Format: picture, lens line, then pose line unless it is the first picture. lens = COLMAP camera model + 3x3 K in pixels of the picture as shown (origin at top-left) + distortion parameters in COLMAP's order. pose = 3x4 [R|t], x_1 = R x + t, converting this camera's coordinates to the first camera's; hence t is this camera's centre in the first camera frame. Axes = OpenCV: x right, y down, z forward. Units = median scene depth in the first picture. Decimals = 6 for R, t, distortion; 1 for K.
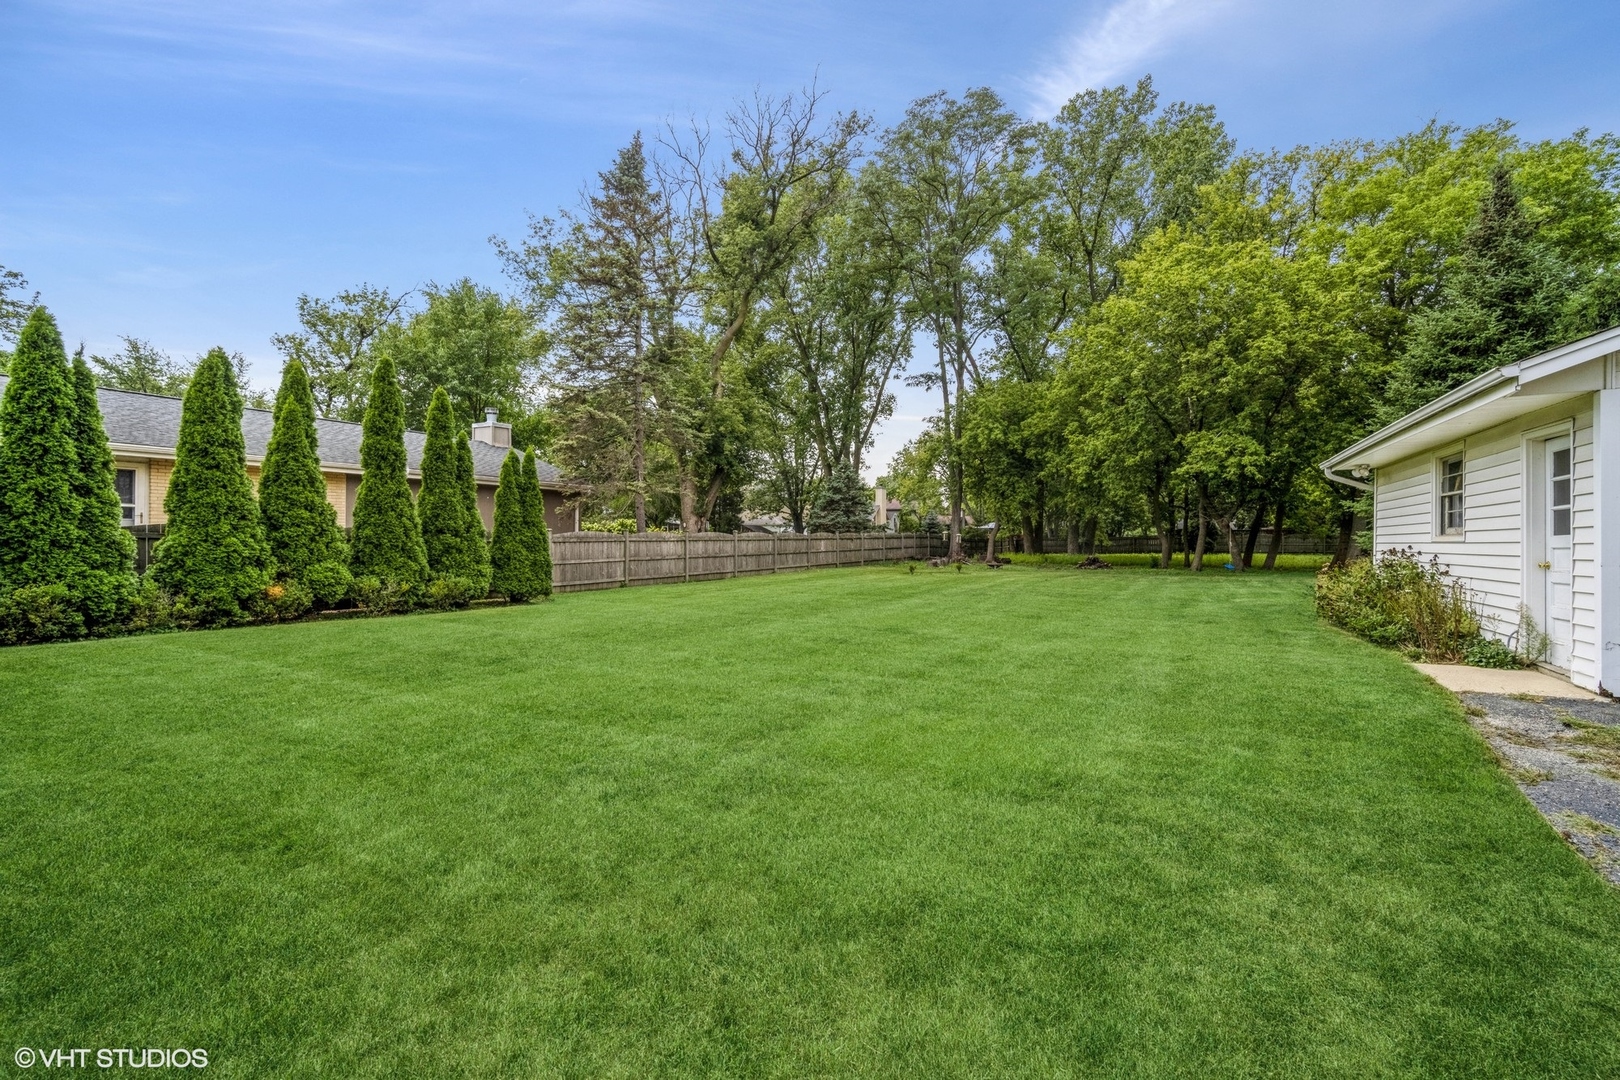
lens RADIAL K [[701.7, 0, 810.4], [0, 701.7, 533.3], [0, 0, 1]] dist [-0.013077, 0.000532]
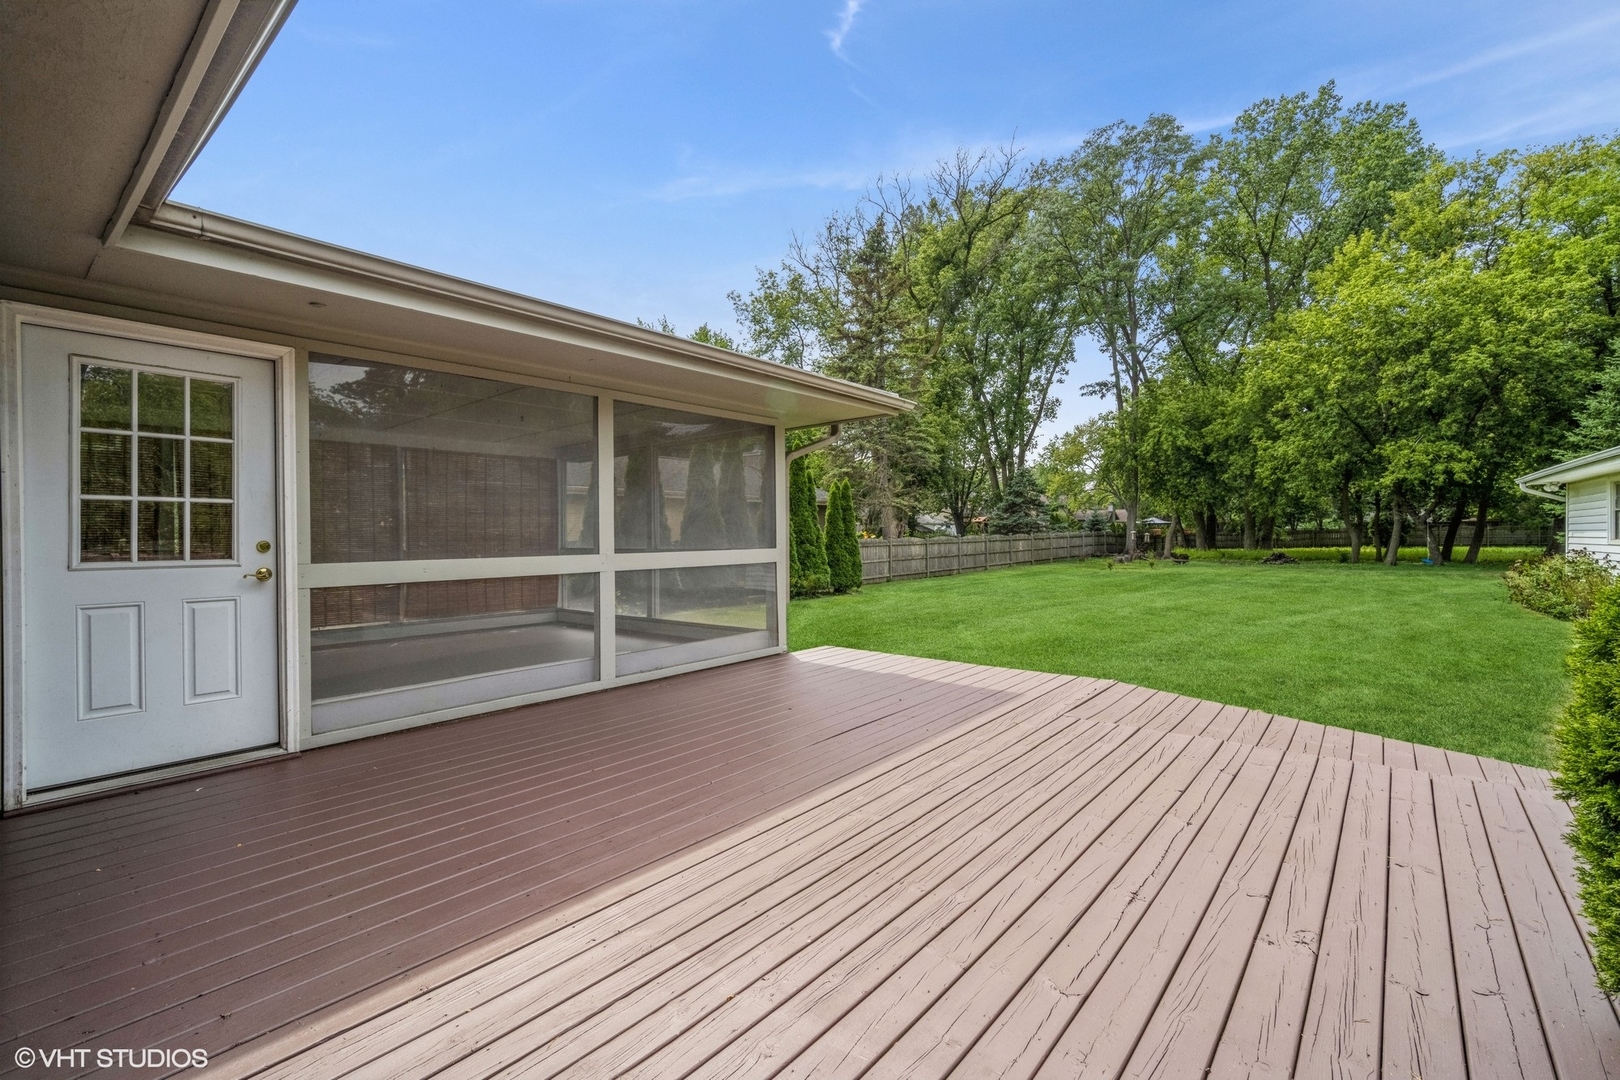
lens RADIAL K [[700.0, 0, 807.7], [0, 700.0, 535.5], [0, 0, 1]] dist [-0.017393, 0.007405]
pose [[0.983396, -0.015238, -0.180830, -0.103091], [0.016637, 0.999842, 0.006224, -0.009867], [0.180707, -0.009129, 0.983495, -0.155958]]
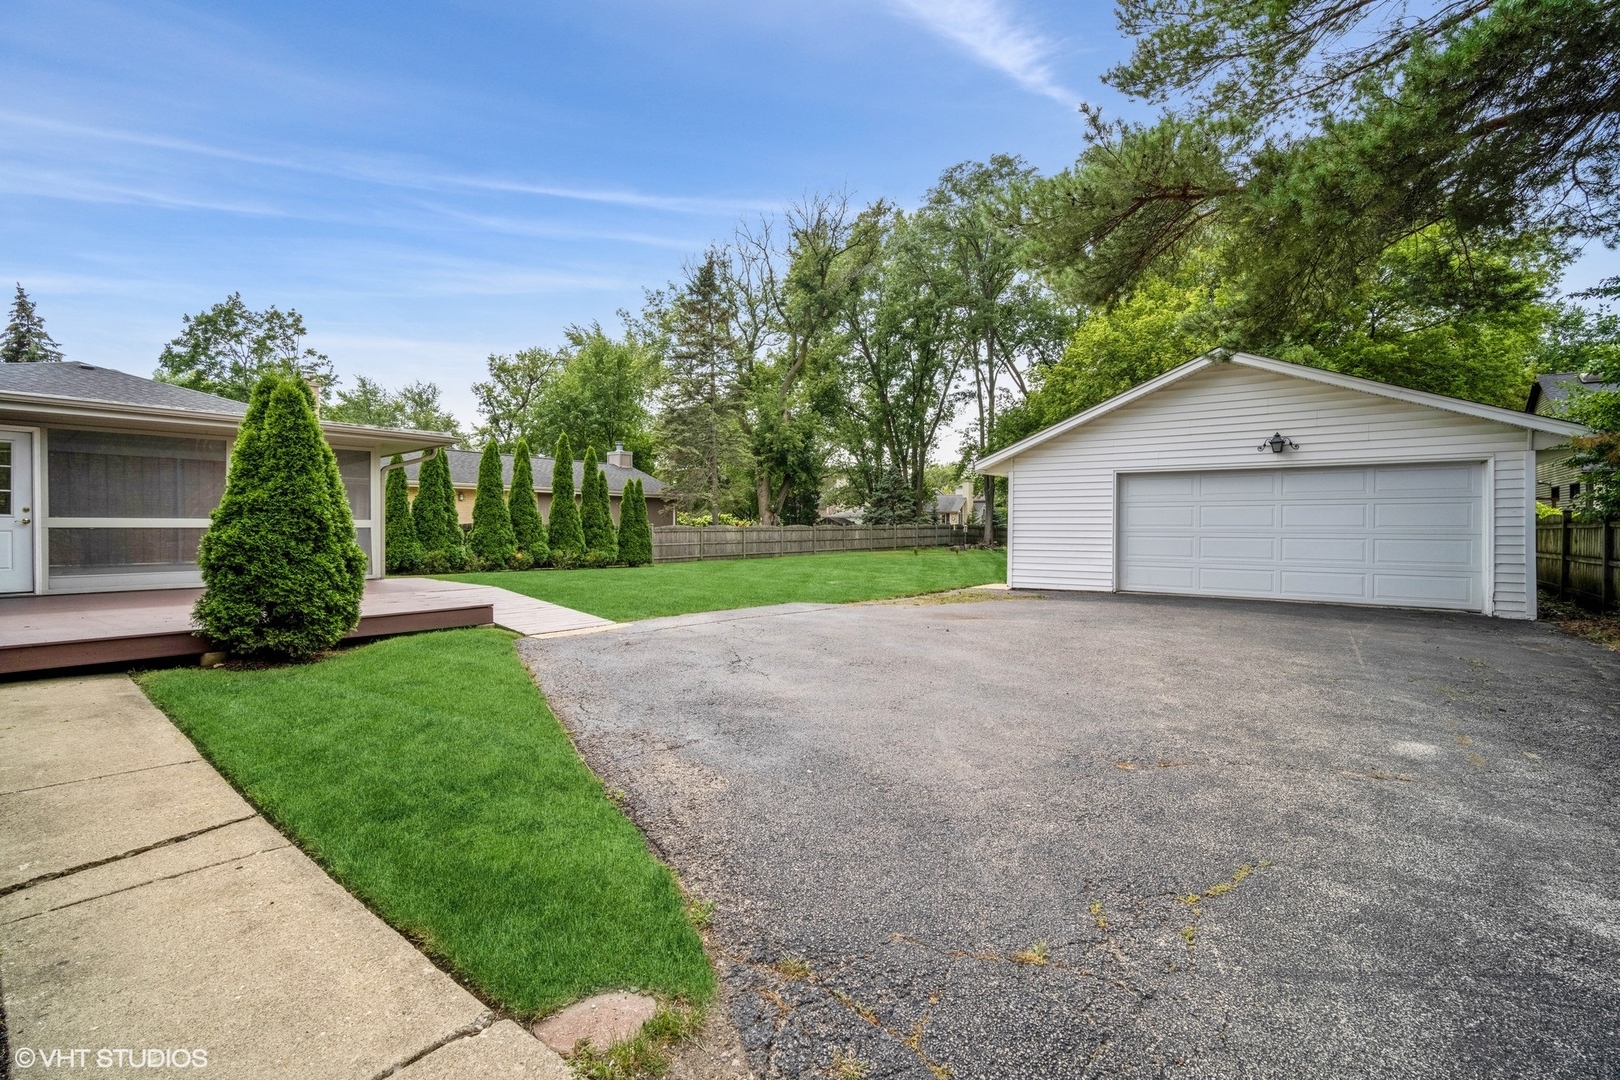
lens RADIAL K [[700.0, 0, 807.7], [0, 700.0, 535.5], [0, 0, 1]] dist [-0.017393, 0.007405]
pose [[0.985168, -0.001155, -0.171590, 0.132619], [0.003981, 0.999862, 0.016125, -0.002159], [0.171548, -0.016569, 0.985036, -0.273243]]
